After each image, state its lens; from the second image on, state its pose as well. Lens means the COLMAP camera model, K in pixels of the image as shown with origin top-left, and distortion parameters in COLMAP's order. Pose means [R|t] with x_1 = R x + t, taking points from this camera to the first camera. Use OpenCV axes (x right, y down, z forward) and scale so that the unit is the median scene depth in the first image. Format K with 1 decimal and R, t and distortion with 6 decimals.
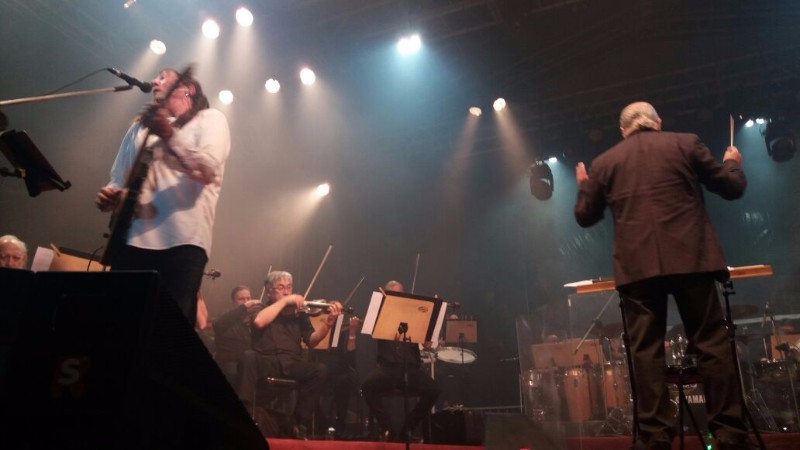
lens RADIAL K [[659.0, 0, 397.5], [0, 659.0, 235.8], [0, 0, 1]] dist [0.076108, -0.173758]
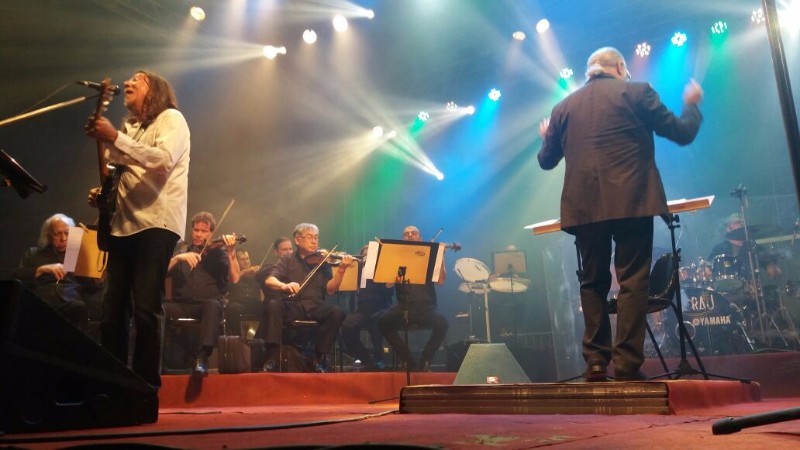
lens RADIAL K [[673.6, 0, 400.4], [0, 673.6, 253.1], [0, 0, 1]] dist [0.070907, -0.004119]
pose [[0.982274, -0.061412, -0.177108, 0.184745], [0.085271, 0.987786, 0.130415, -0.033377], [0.166936, -0.143206, 0.975512, -0.080677]]
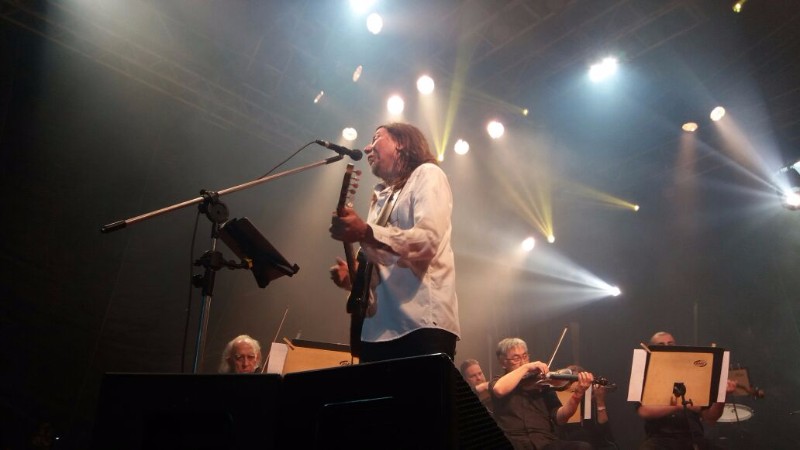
lens RADIAL K [[667.8, 0, 351.4], [0, 667.8, 224.2], [0, 0, 1]] dist [-0.076223, 0.000727]
pose [[0.925733, -0.176764, -0.334324, -0.054184], [0.135605, 0.980407, -0.142875, 0.000614], [0.353029, 0.086928, 0.931565, 0.086960]]
